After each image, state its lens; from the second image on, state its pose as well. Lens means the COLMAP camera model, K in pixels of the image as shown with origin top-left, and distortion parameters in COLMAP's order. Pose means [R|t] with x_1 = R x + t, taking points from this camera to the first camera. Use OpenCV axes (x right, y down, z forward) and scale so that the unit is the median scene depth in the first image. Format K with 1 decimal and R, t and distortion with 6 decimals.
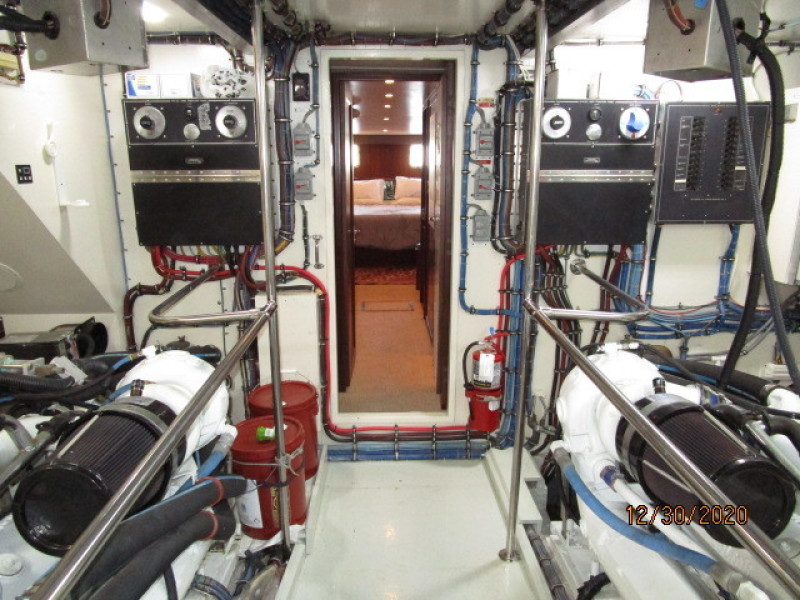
lens RADIAL K [[570.4, 0, 397.2], [0, 570.4, 303.5], [0, 0, 1]] dist [-0.032235, 0.014591]
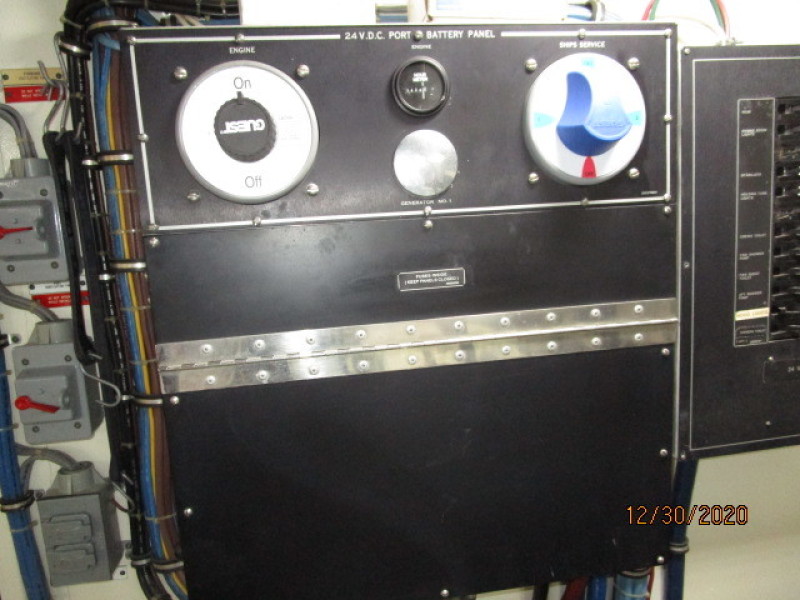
lens RADIAL K [[570.4, 0, 401.8], [0, 570.4, 302.7], [0, 0, 1]] dist [-0.032235, 0.014591]
pose [[0.990788, -0.077838, 0.110817, 0.304620], [0.088910, 0.991133, -0.098746, -0.221669], [-0.102148, 0.107689, 0.988923, 0.769222]]
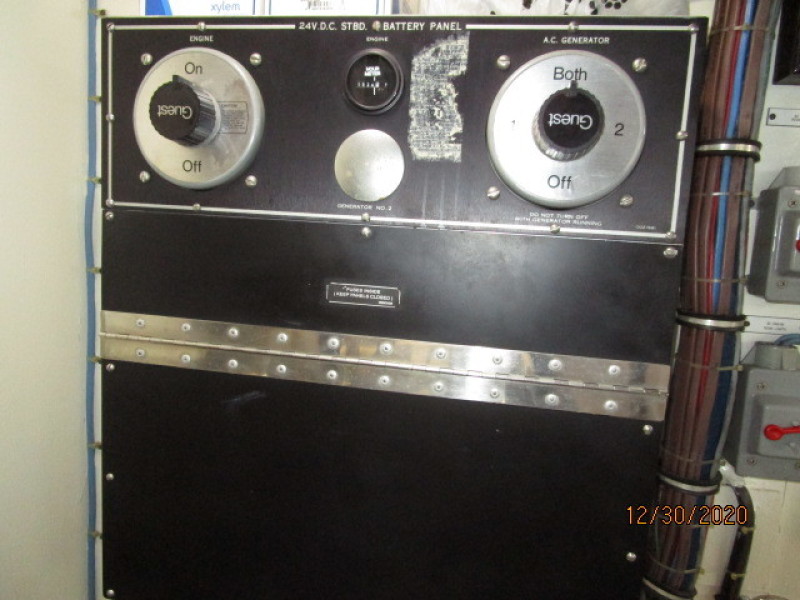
lens RADIAL K [[633.5, 0, 399.5], [0, 633.5, 302.2], [0, 0, 1]] dist [-0.035100, 0.004154]
pose [[0.971395, 0.087764, -0.220655, 0.411196], [-0.116155, 0.986058, -0.119156, -0.222814], [0.207121, 0.141378, 0.968046, 0.773049]]
